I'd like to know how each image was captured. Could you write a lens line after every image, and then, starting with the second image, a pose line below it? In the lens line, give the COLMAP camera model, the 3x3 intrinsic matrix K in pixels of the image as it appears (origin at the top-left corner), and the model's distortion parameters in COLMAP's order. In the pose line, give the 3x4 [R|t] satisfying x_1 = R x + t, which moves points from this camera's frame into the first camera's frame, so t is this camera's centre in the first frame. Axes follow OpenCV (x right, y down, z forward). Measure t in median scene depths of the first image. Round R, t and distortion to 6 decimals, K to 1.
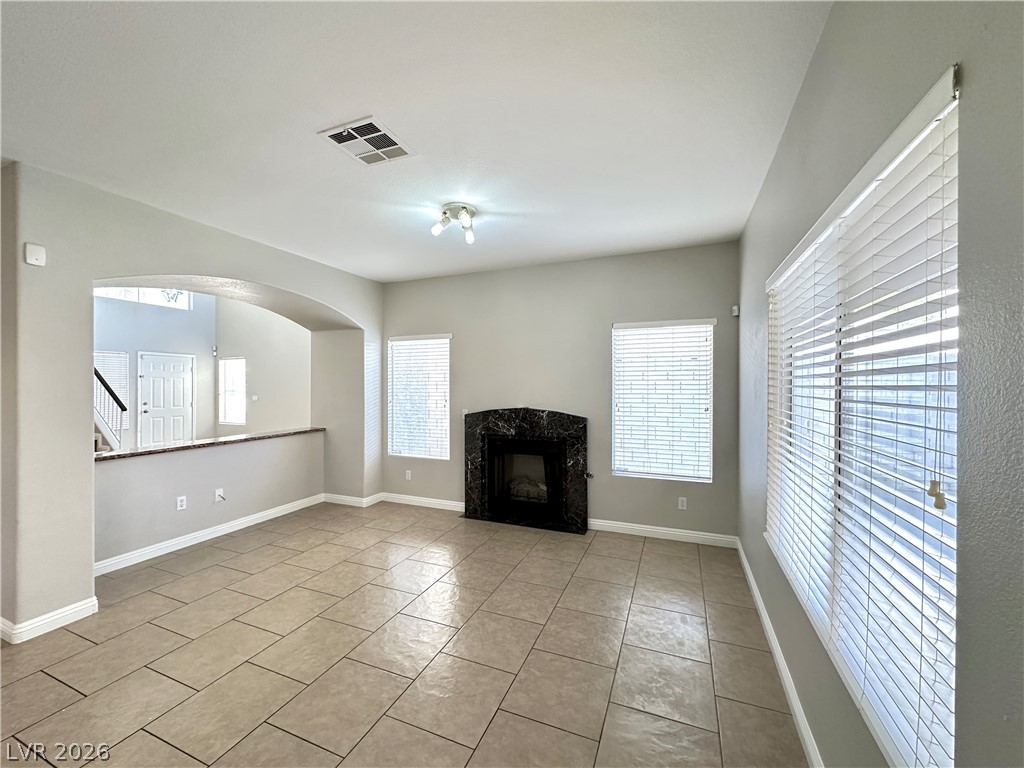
lens RADIAL K [[408.8, 0, 511.4], [0, 408.8, 383.5], [0, 0, 1]] dist [-0.001154, 0.000153]
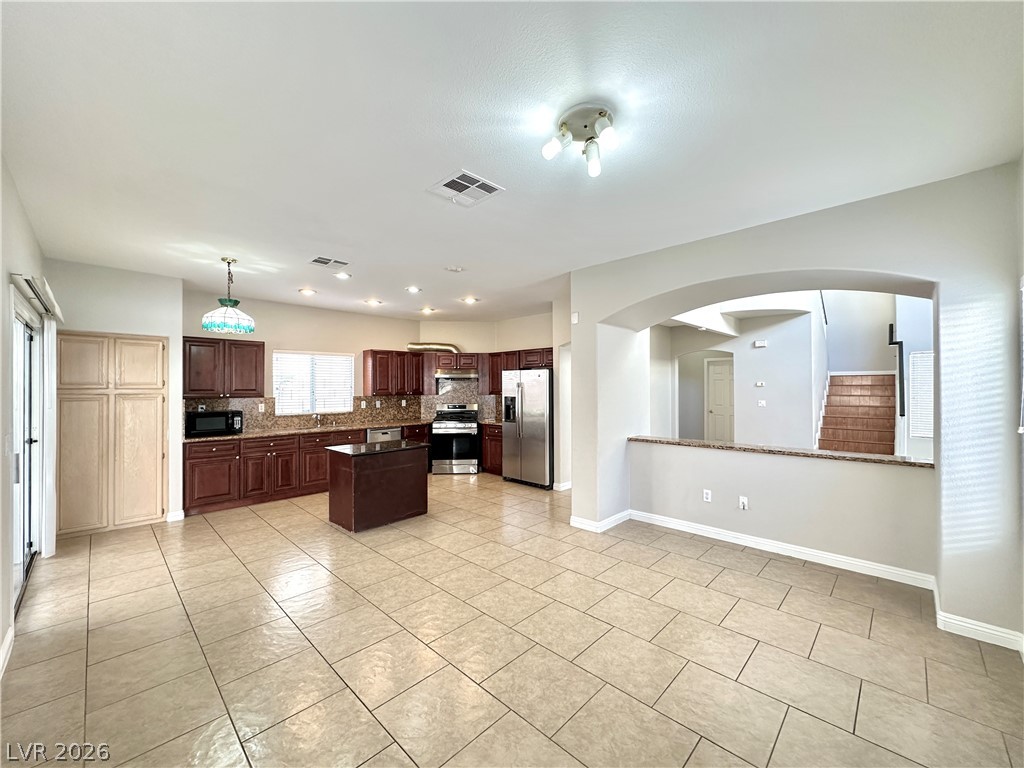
lens RADIAL K [[408.8, 0, 513.1], [0, 408.8, 388.0], [0, 0, 1]] dist [-0.001154, 0.000153]
pose [[-0.368673, -0.000486, -0.929559, 0.359685], [0.003043, 0.999994, -0.001729, 0.001423], [0.929554, -0.003466, -0.368670, 0.799892]]
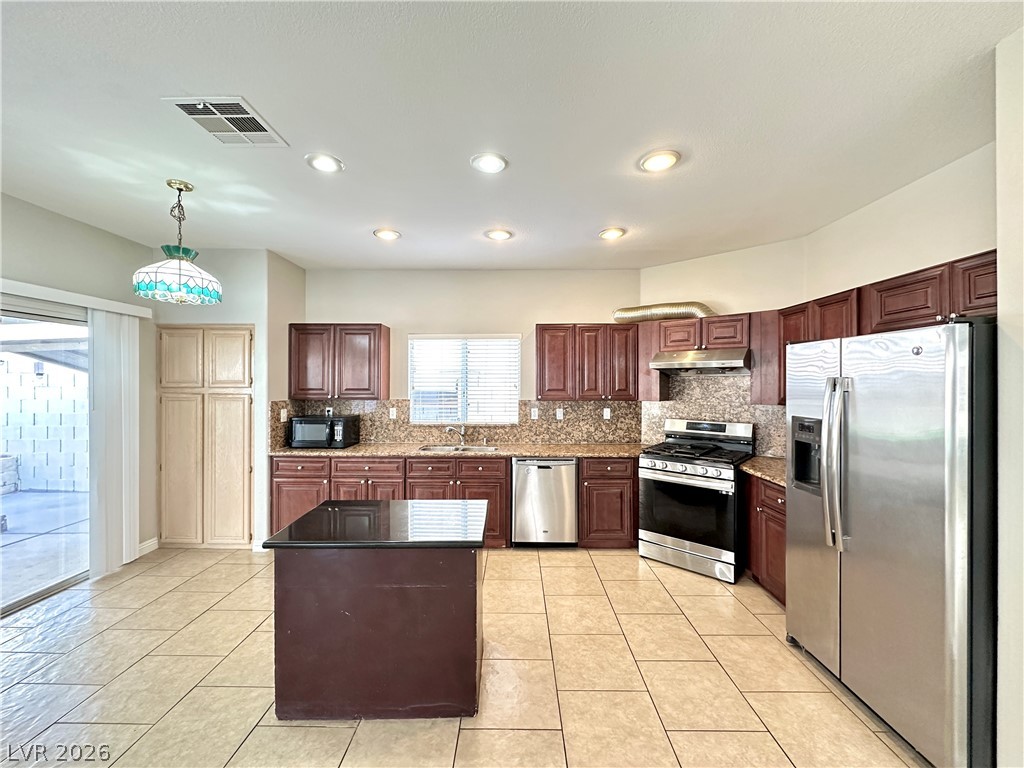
lens RADIAL K [[408.8, 0, 513.4], [0, 408.8, 382.8], [0, 0, 1]] dist [-0.001154, 0.000153]
pose [[-0.926981, -0.005520, -0.375069, -0.492680], [-0.003637, 0.999977, -0.005729, -0.008600], [0.375092, -0.003946, -0.926979, 0.577869]]
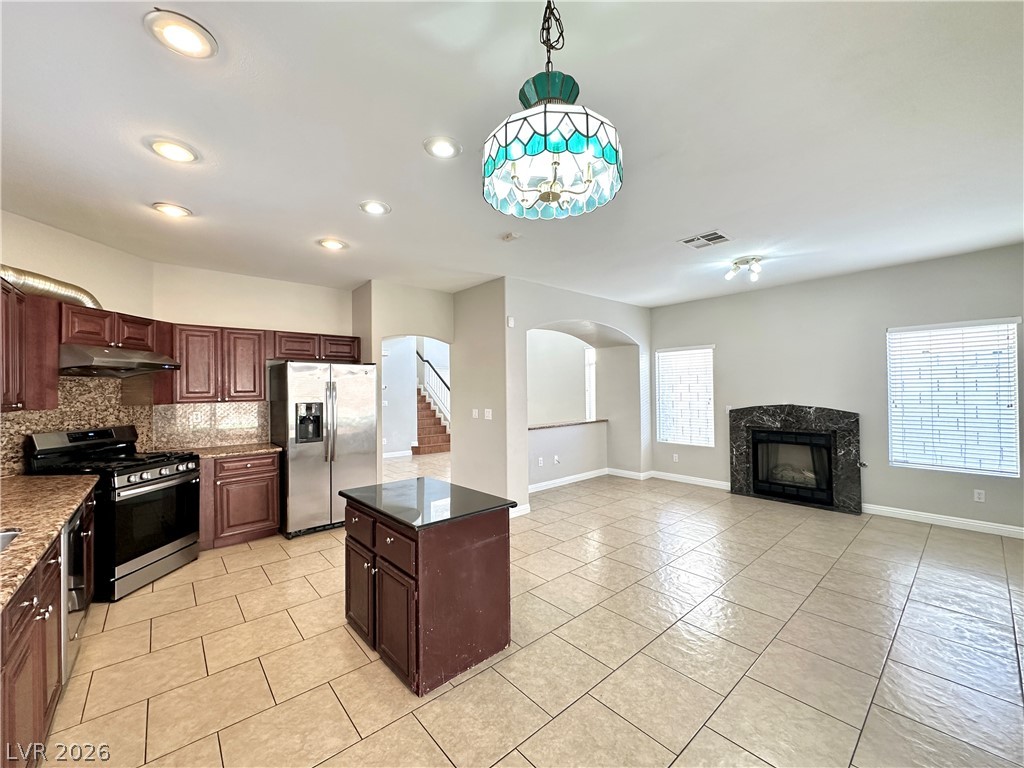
lens RADIAL K [[408.8, 0, 510.9], [0, 408.8, 385.1], [0, 0, 1]] dist [-0.001154, 0.000153]
pose [[0.894658, -0.015763, -0.446473, -0.165356], [0.013519, 0.999875, -0.008210, 0.002547], [0.446547, 0.001309, 0.894759, -0.424711]]
